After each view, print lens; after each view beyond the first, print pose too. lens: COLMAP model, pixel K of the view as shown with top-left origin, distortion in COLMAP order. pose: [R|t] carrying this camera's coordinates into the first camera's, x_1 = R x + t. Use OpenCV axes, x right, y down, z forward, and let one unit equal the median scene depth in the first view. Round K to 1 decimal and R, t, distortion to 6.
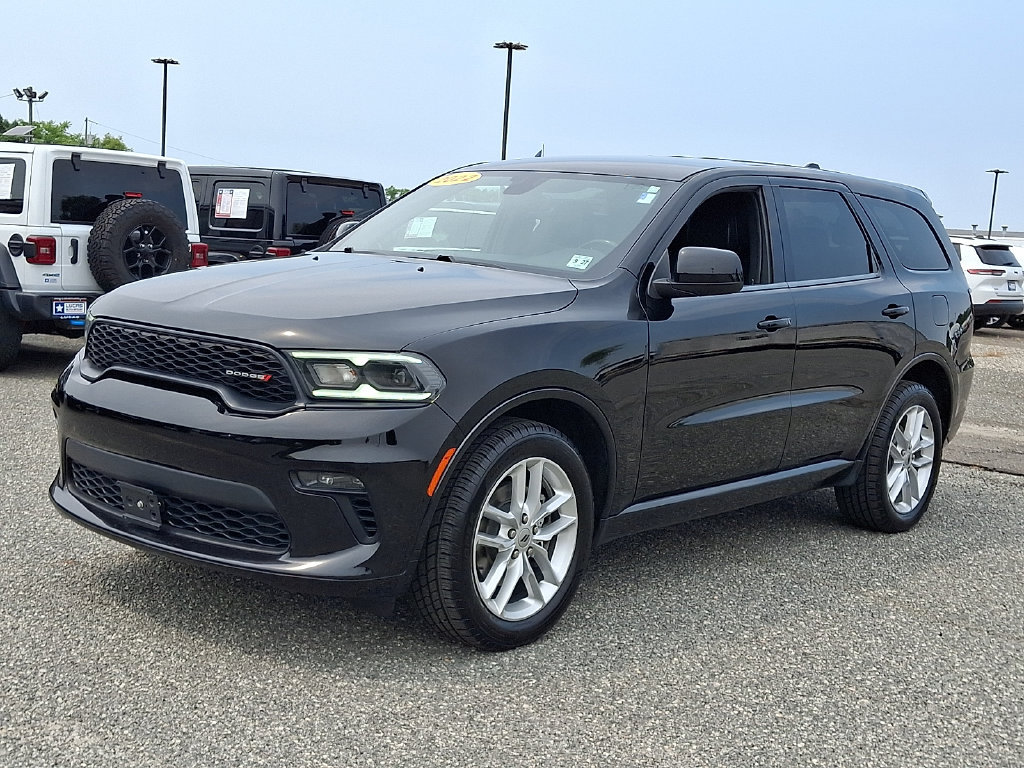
lens RADIAL K [[1248.7, 0, 512.0], [0, 1248.7, 384.0], [0, 0, 1]] dist [0.191855, -0.514019]
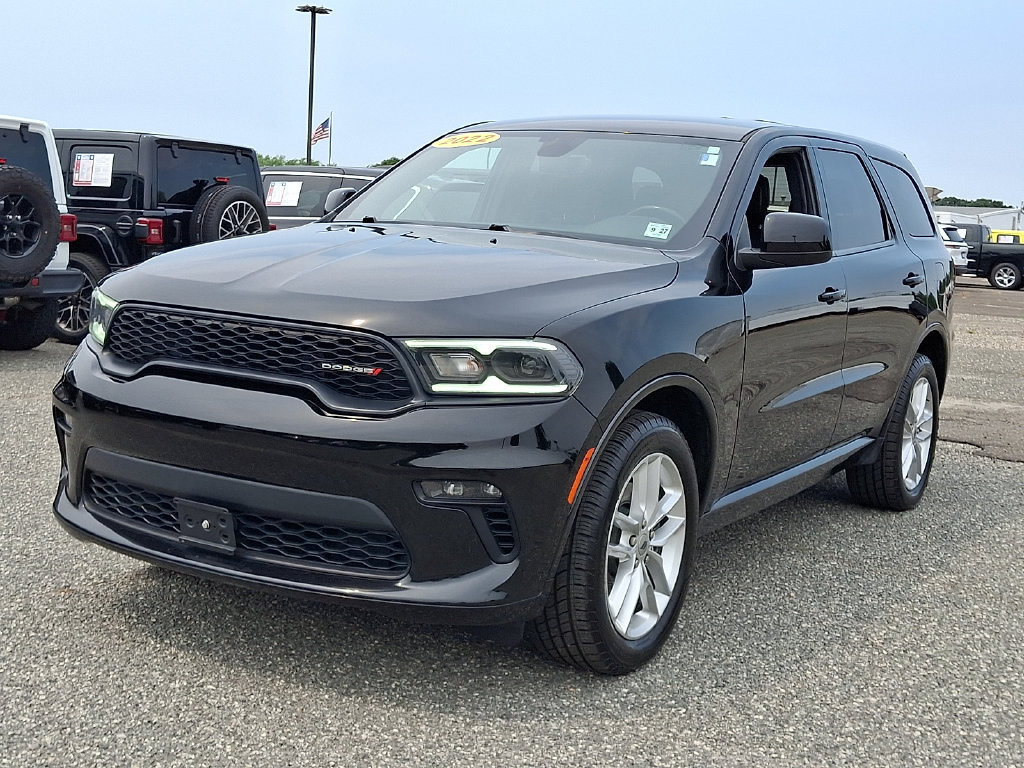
lens RADIAL K [[1262.1, 0, 508.9], [0, 1262.1, 376.4], [0, 0, 1]] dist [0.211336, -0.599923]
pose [[0.989416, -0.024848, 0.142961, -0.211452], [0.022554, 0.999590, 0.017646, -0.013561], [-0.143341, -0.014235, 0.989571, 0.133252]]
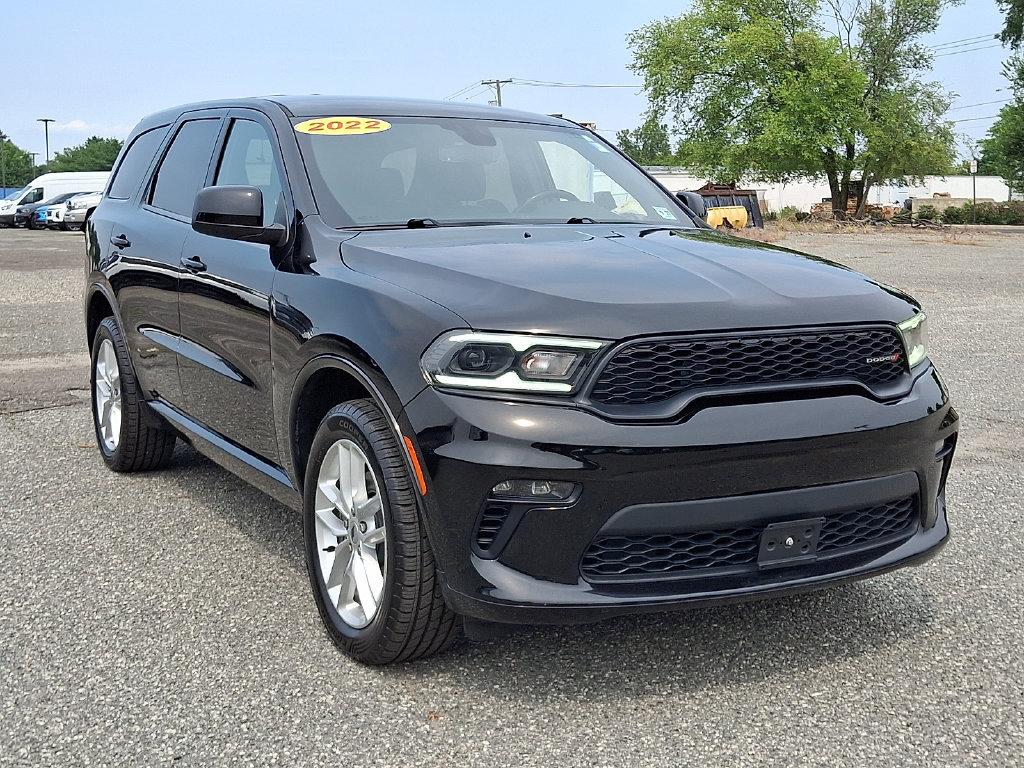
lens RADIAL K [[1262.1, 0, 508.9], [0, 1262.1, 376.4], [0, 0, 1]] dist [0.211336, -0.599923]
pose [[0.378605, -0.186417, 0.906591, -1.095643], [0.128137, 0.980632, 0.148130, -0.158692], [-0.916646, 0.060086, 0.395159, 0.822300]]
